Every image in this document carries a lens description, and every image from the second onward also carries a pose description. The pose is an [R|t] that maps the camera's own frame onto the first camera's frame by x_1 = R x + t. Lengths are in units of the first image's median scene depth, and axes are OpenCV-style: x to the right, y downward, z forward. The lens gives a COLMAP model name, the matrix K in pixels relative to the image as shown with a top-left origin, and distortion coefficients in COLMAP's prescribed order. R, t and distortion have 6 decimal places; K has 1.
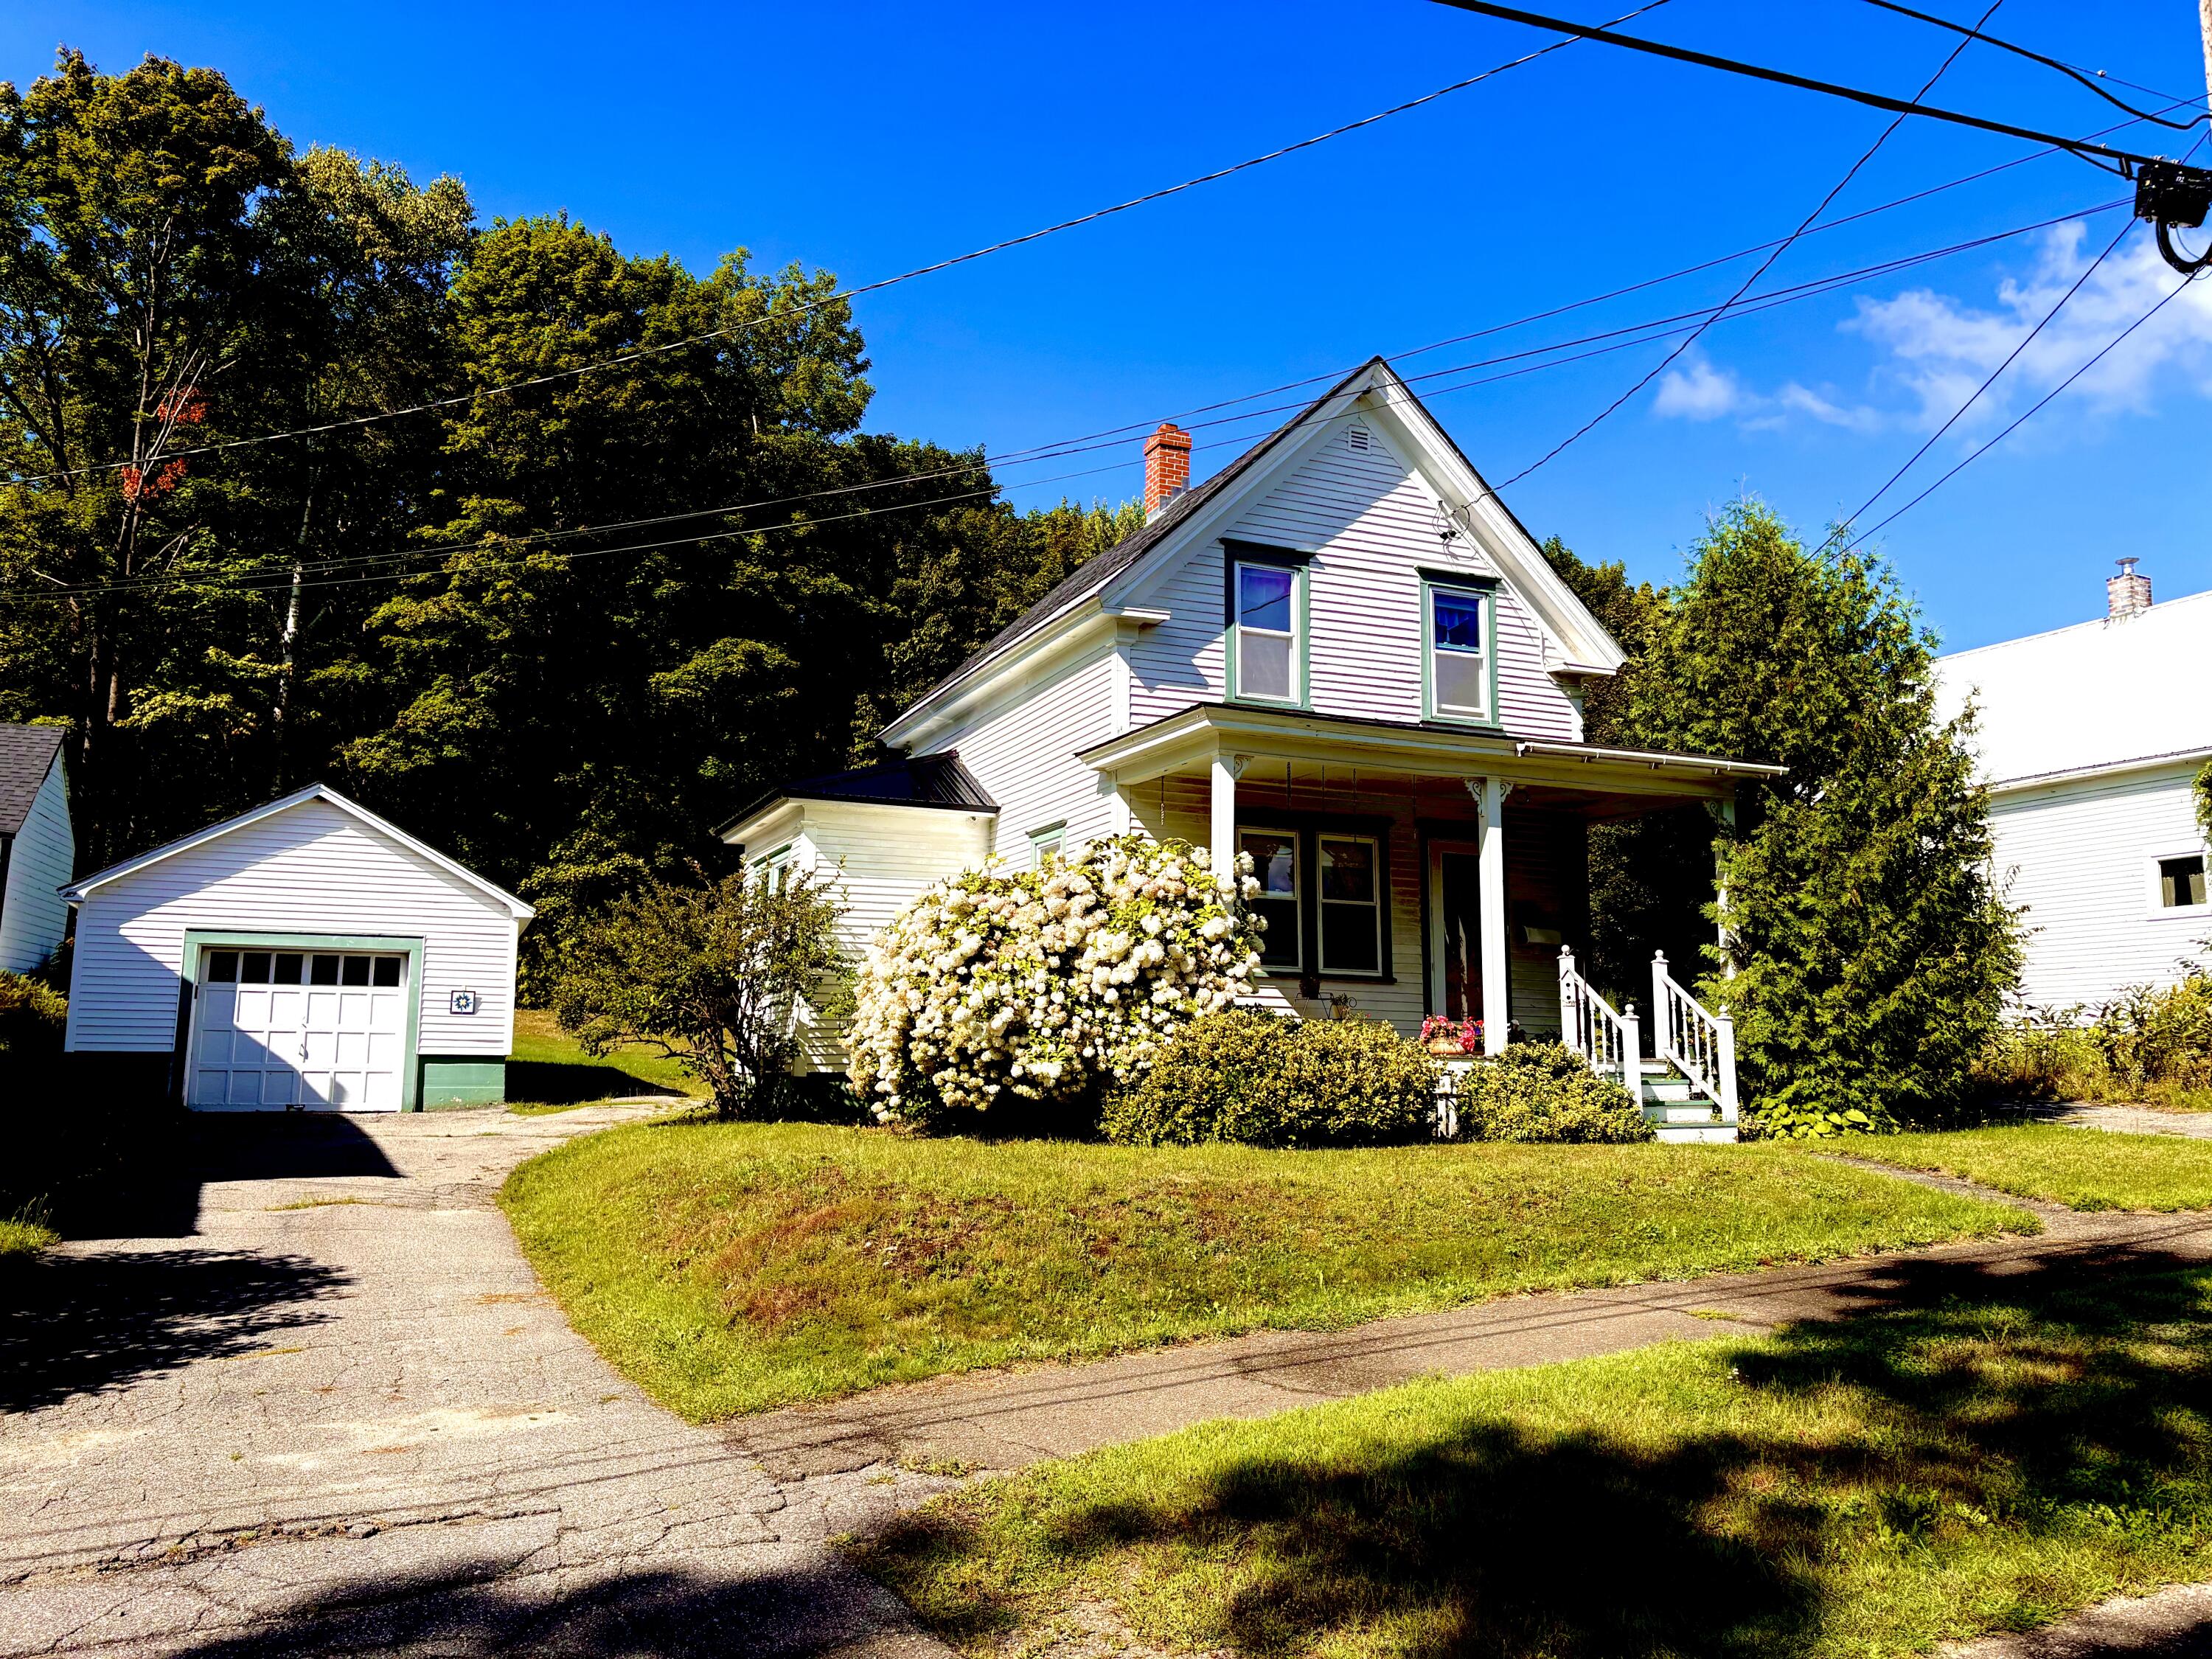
lens RADIAL K [[1697.7, 0, 1106.0], [0, 1697.7, 829.5], [0, 0, 1]] dist [0.103933, -0.102769]
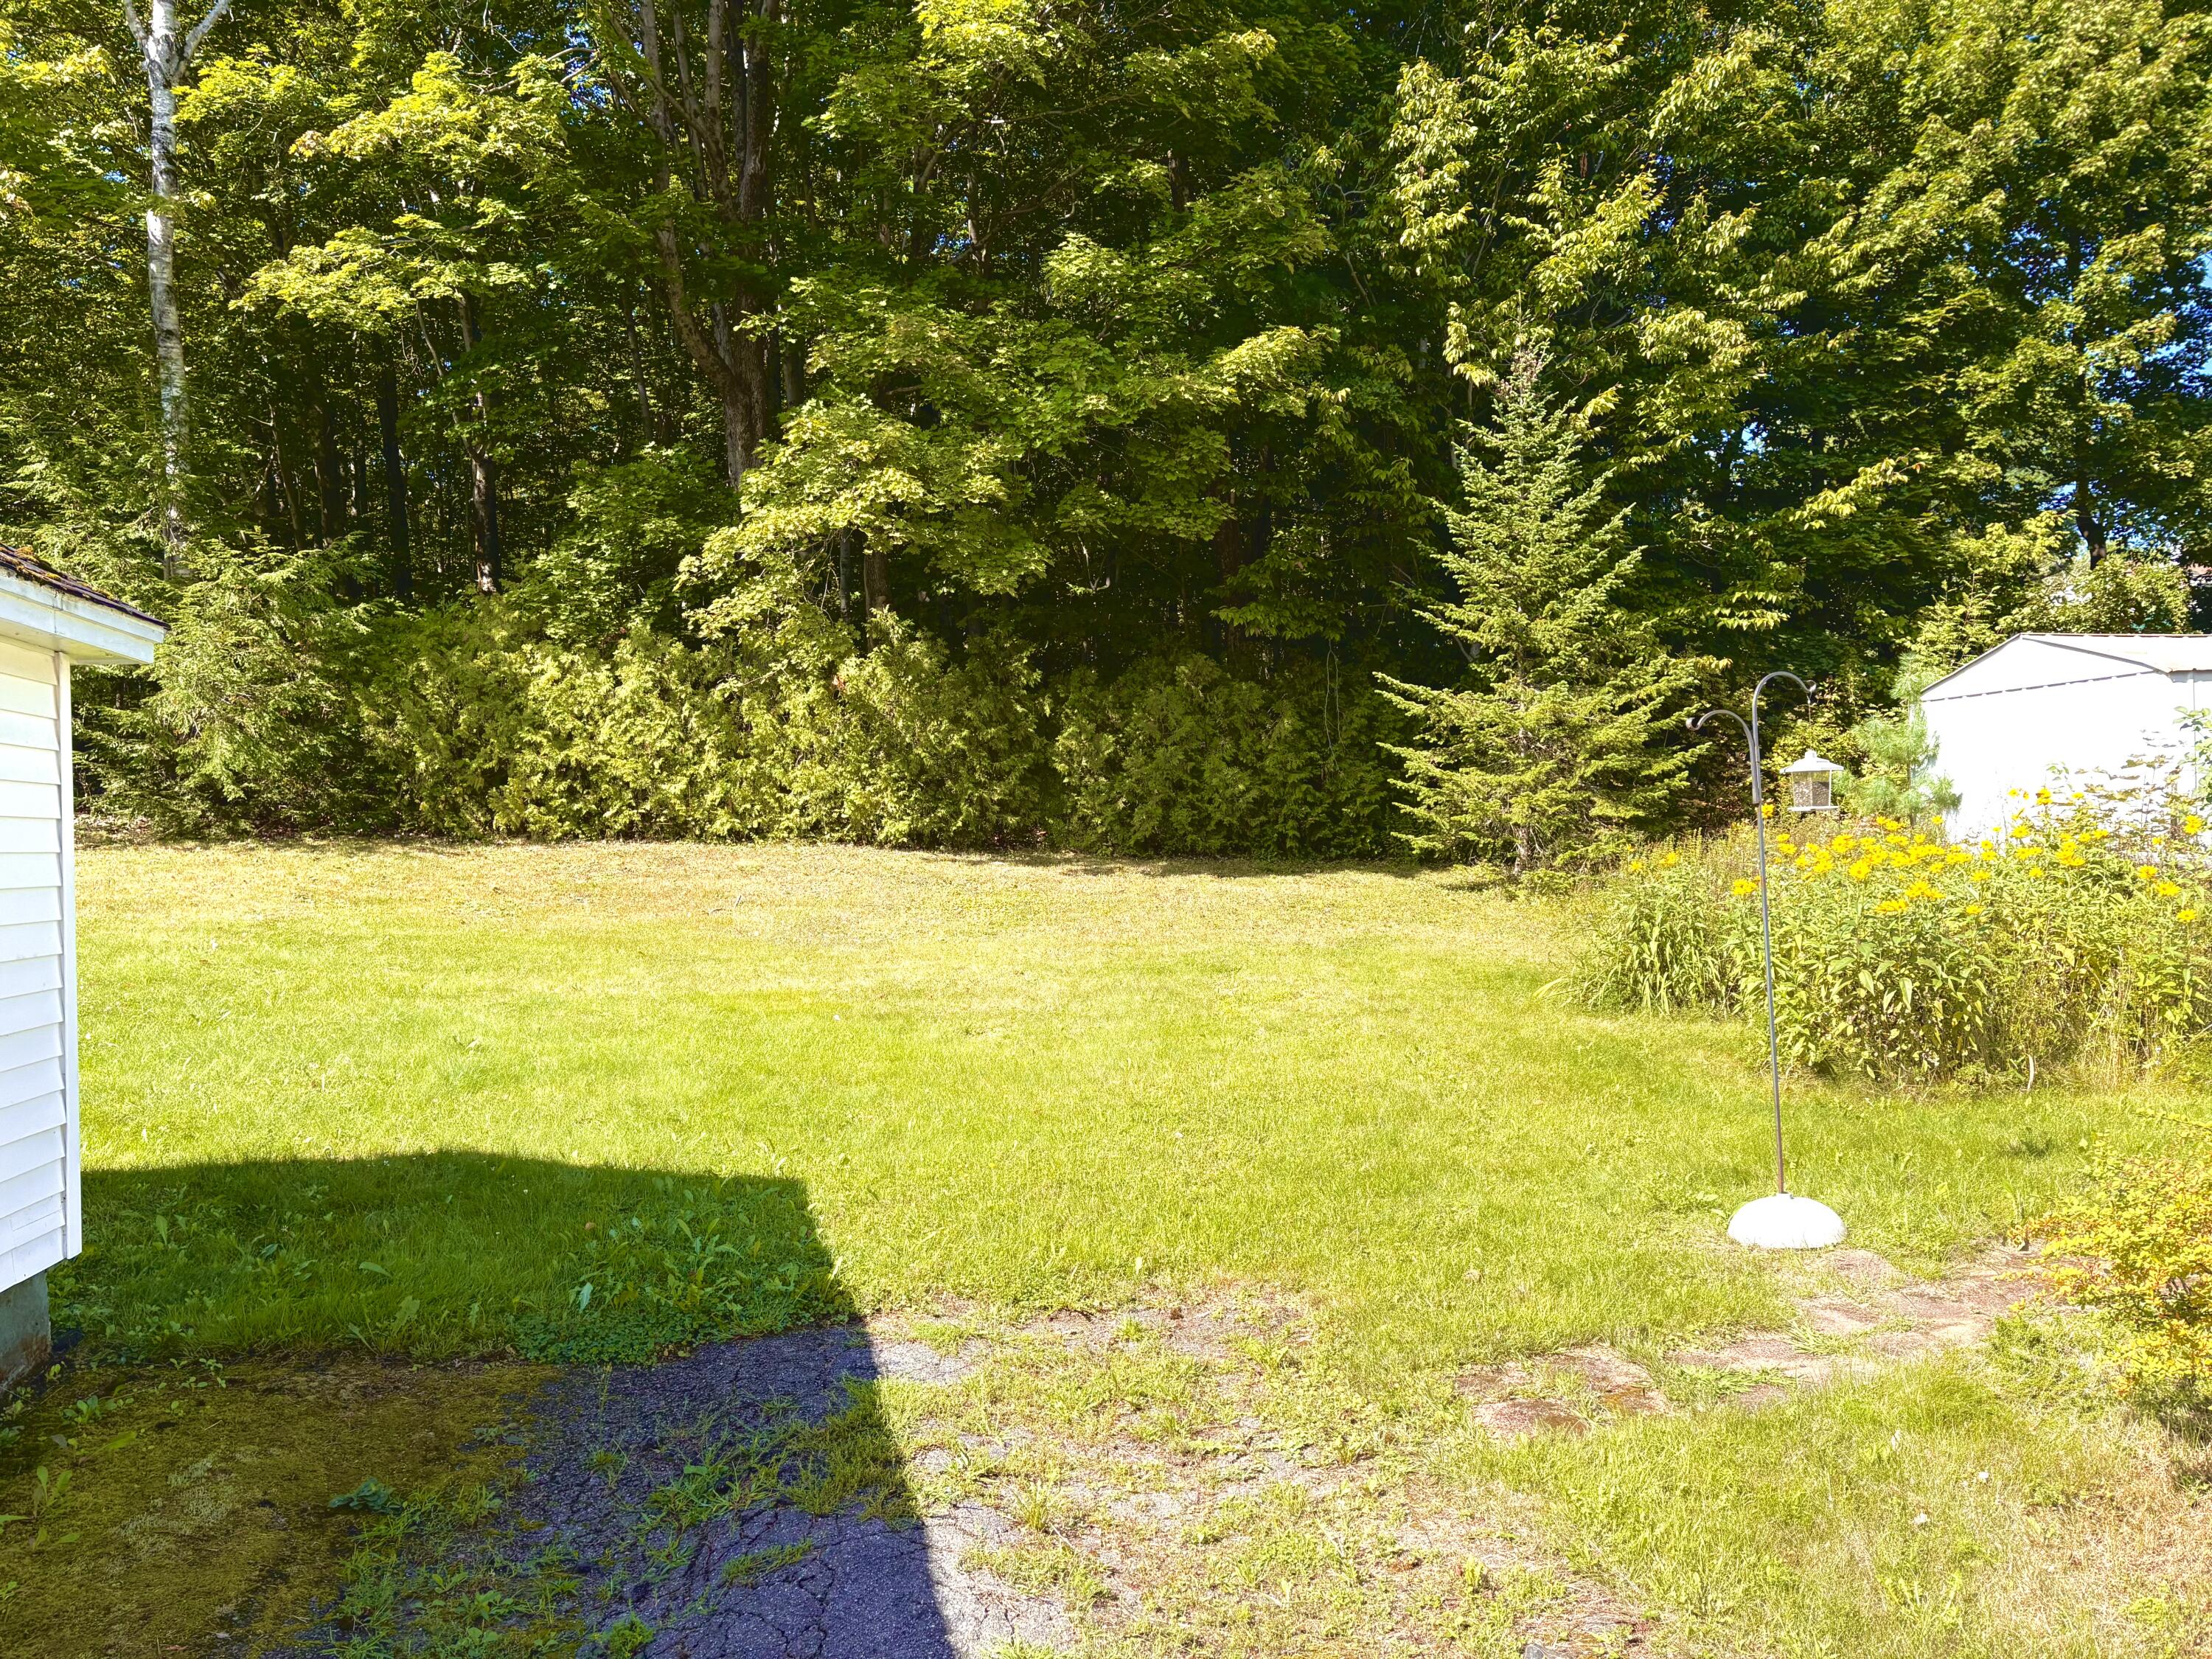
lens RADIAL K [[1697.7, 0, 1106.0], [0, 1697.7, 829.5], [0, 0, 1]] dist [0.103933, -0.102769]
pose [[0.981339, -0.033245, -0.189389, -0.147584], [0.057707, 0.990459, 0.125147, 0.048842], [0.183422, -0.133740, 0.973894, 0.568486]]
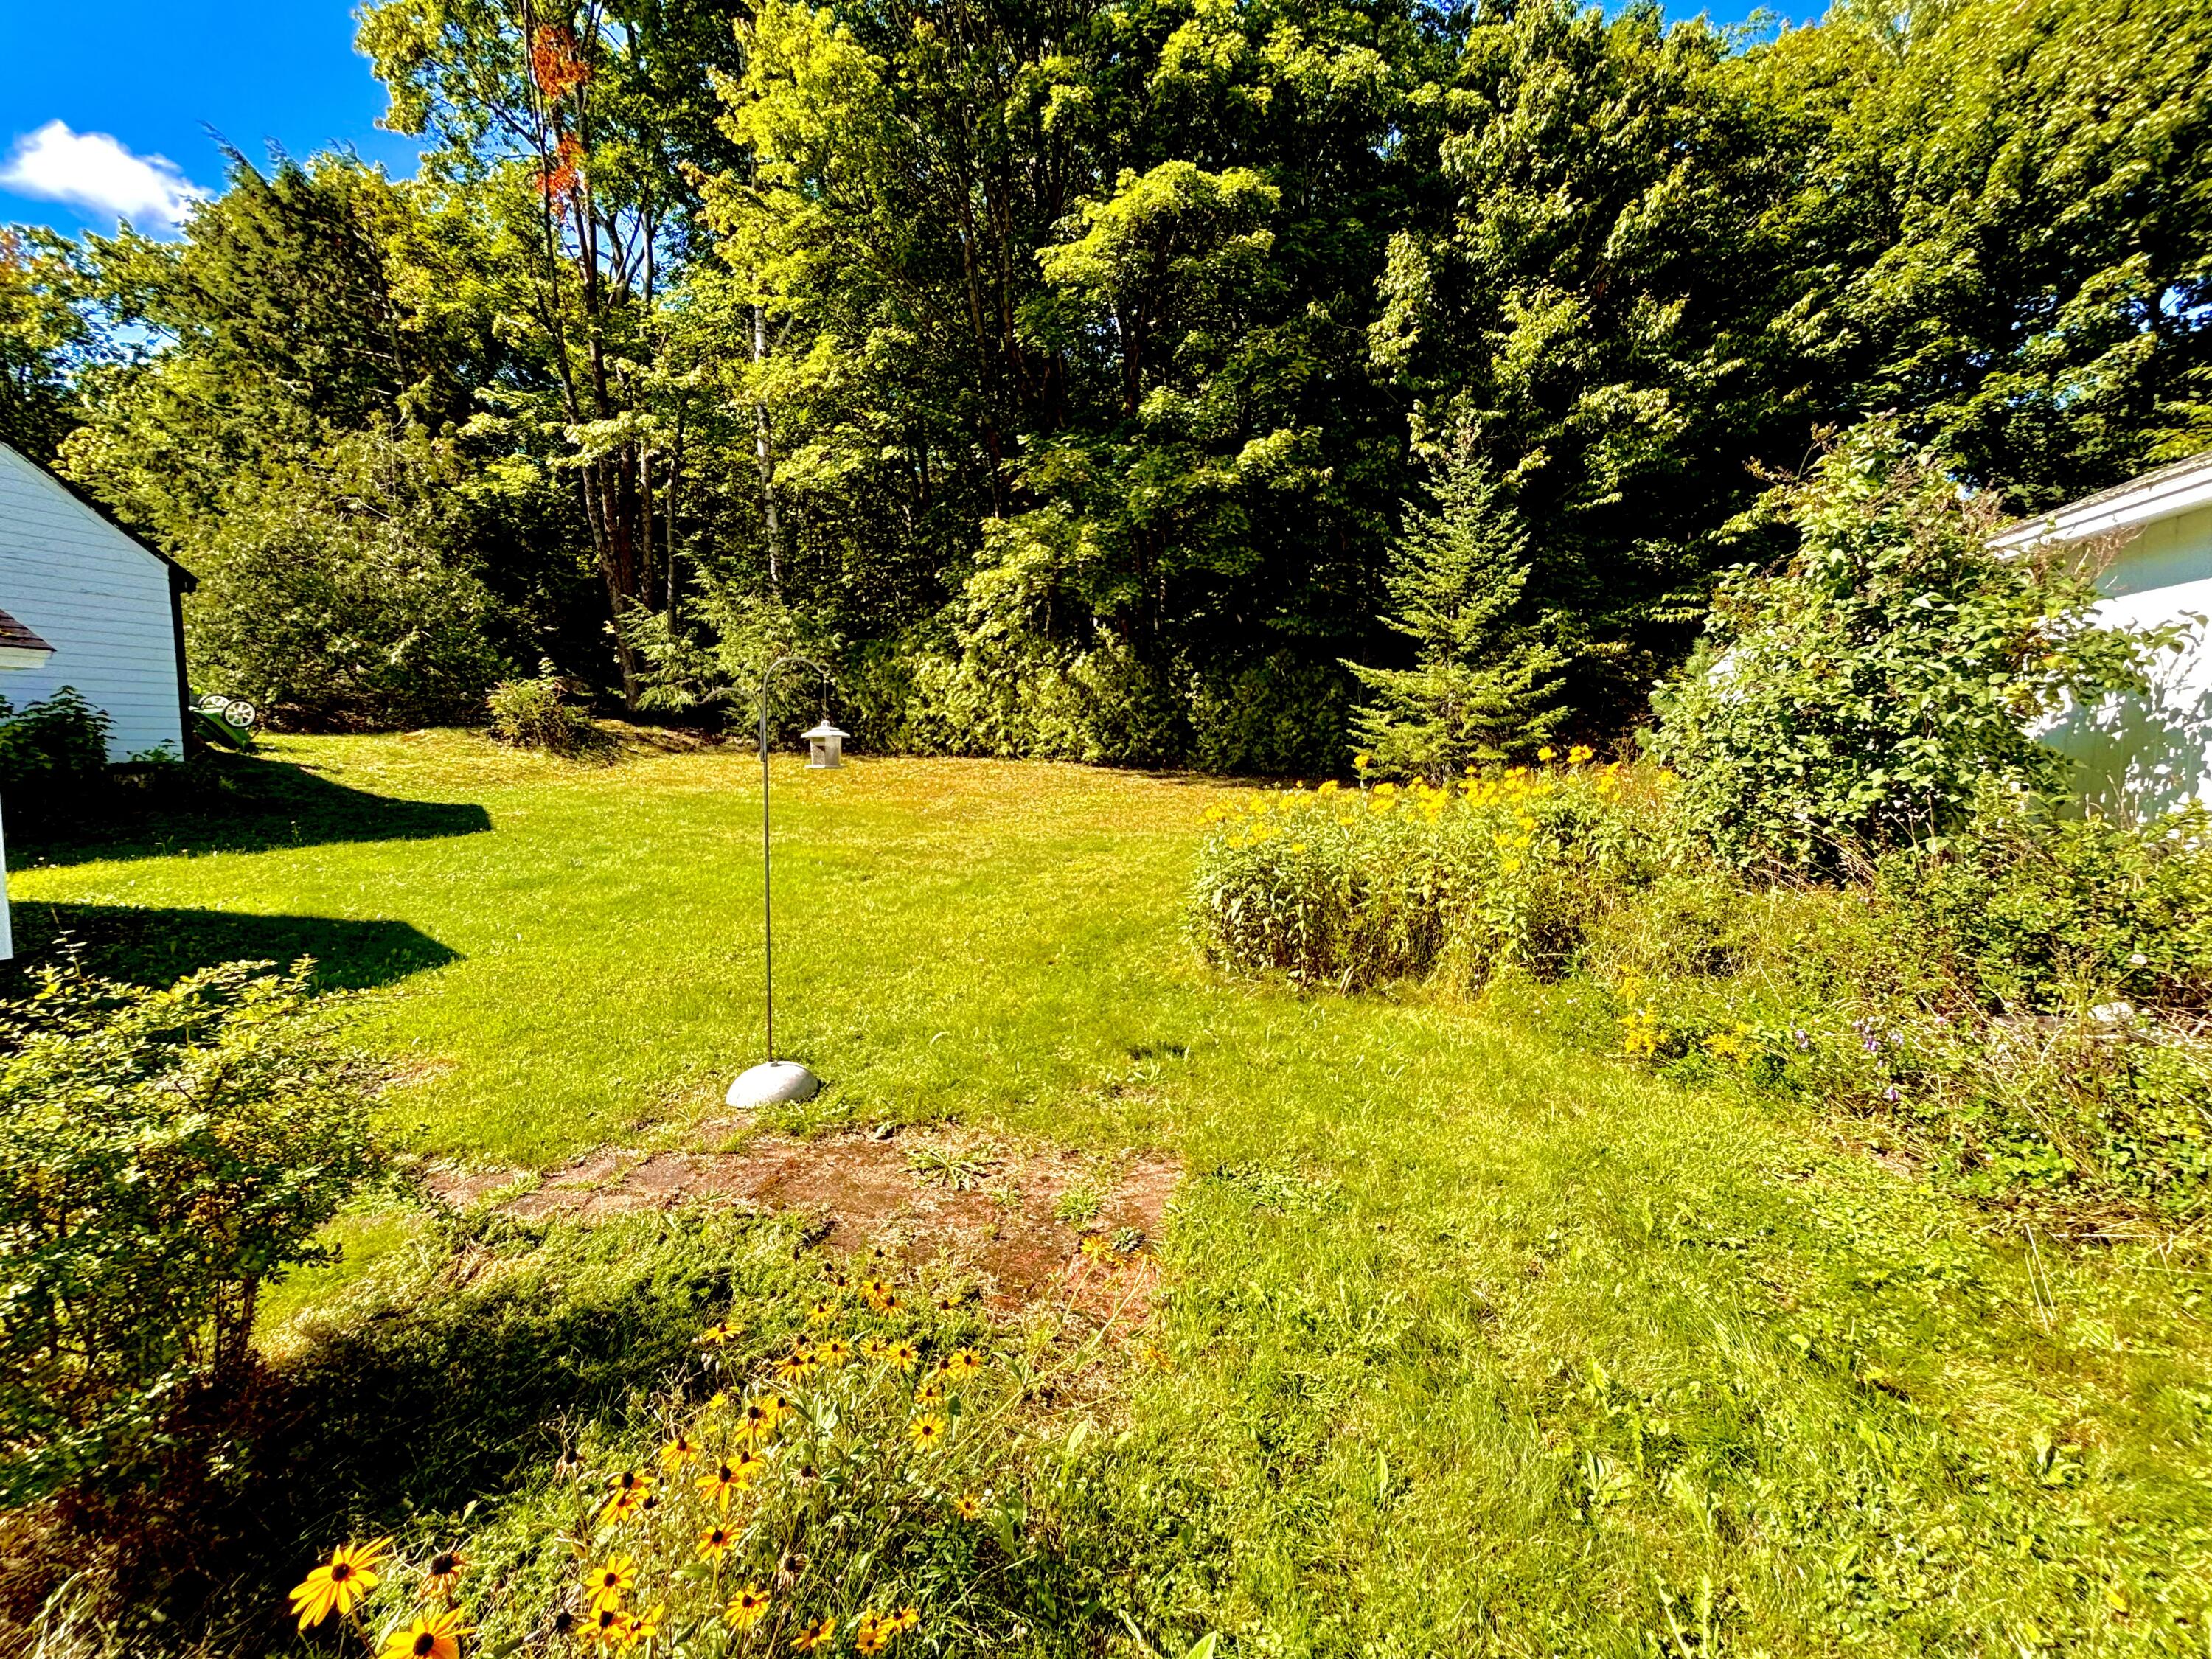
lens RADIAL K [[917.1, 0, 1098.7], [0, 917.1, 830.1], [0, 0, 1]] dist [0.023593, -0.005703]
pose [[0.820385, 0.037122, -0.570606, -0.036049], [0.078960, 0.980976, 0.177345, 0.061748], [0.566334, -0.190546, 0.801847, 0.656664]]
